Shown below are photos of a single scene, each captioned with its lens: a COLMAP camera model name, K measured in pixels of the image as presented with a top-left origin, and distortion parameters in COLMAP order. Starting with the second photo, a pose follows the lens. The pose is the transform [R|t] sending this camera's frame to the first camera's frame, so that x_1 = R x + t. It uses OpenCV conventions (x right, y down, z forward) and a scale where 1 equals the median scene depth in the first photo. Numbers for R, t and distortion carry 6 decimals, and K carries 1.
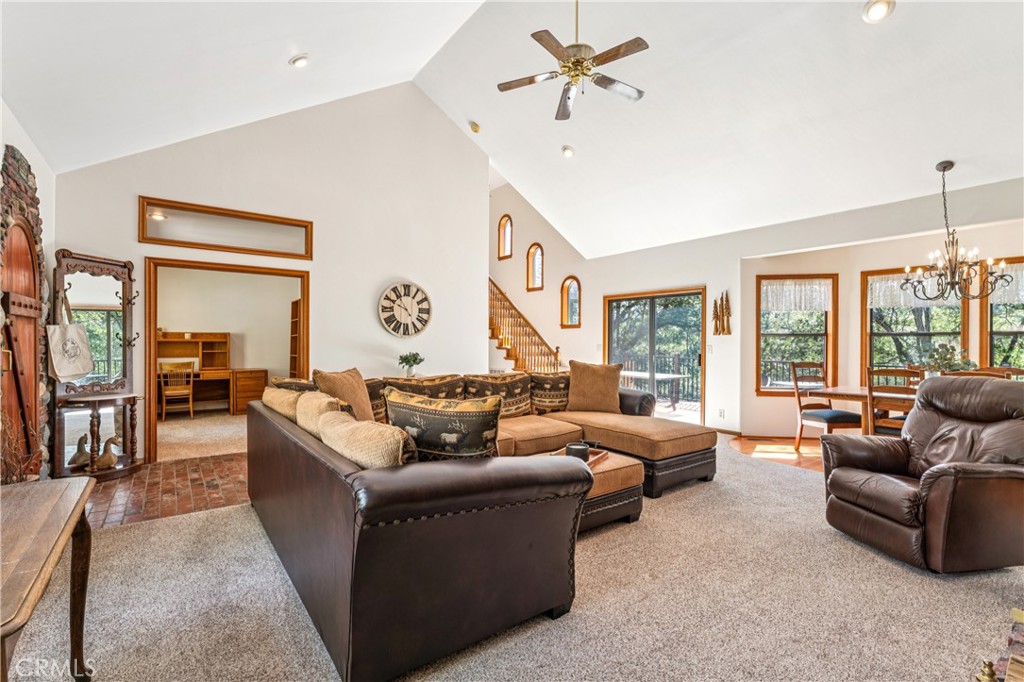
lens RADIAL K [[463.4, 0, 511.2], [0, 463.4, 342.4], [0, 0, 1]] dist [-0.003303, -0.000169]
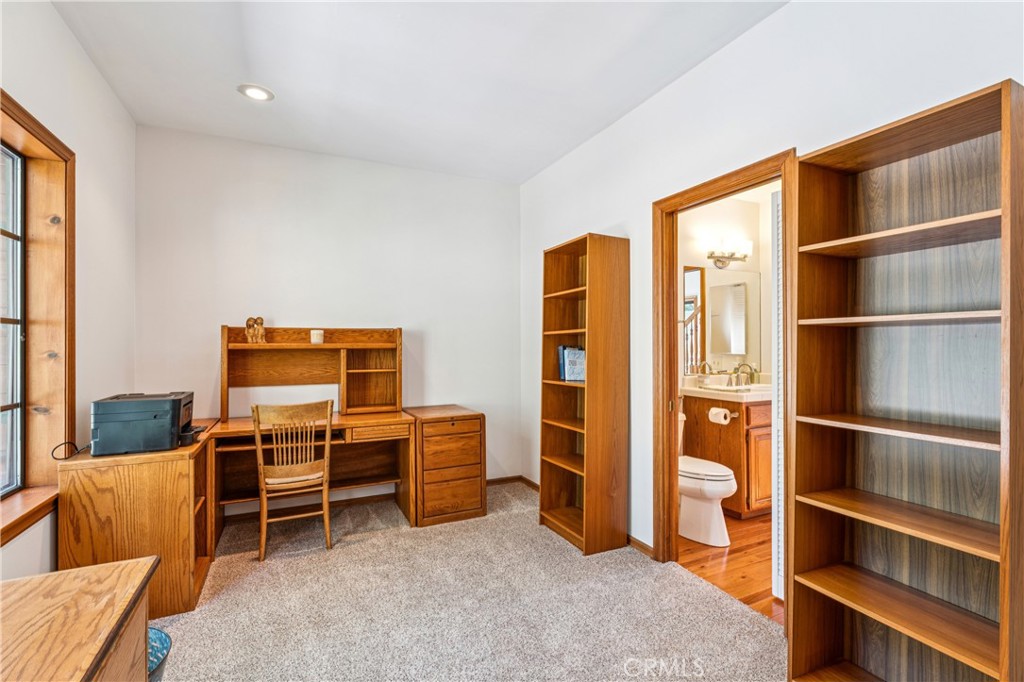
lens RADIAL K [[463.4, 0, 513.6], [0, 463.4, 343.8], [0, 0, 1]] dist [-0.003303, -0.000169]
pose [[0.982619, -0.006861, -0.185506, -0.434582], [0.004902, 0.999927, -0.011019, -0.000868], [0.185568, 0.009918, 0.982581, 0.603804]]
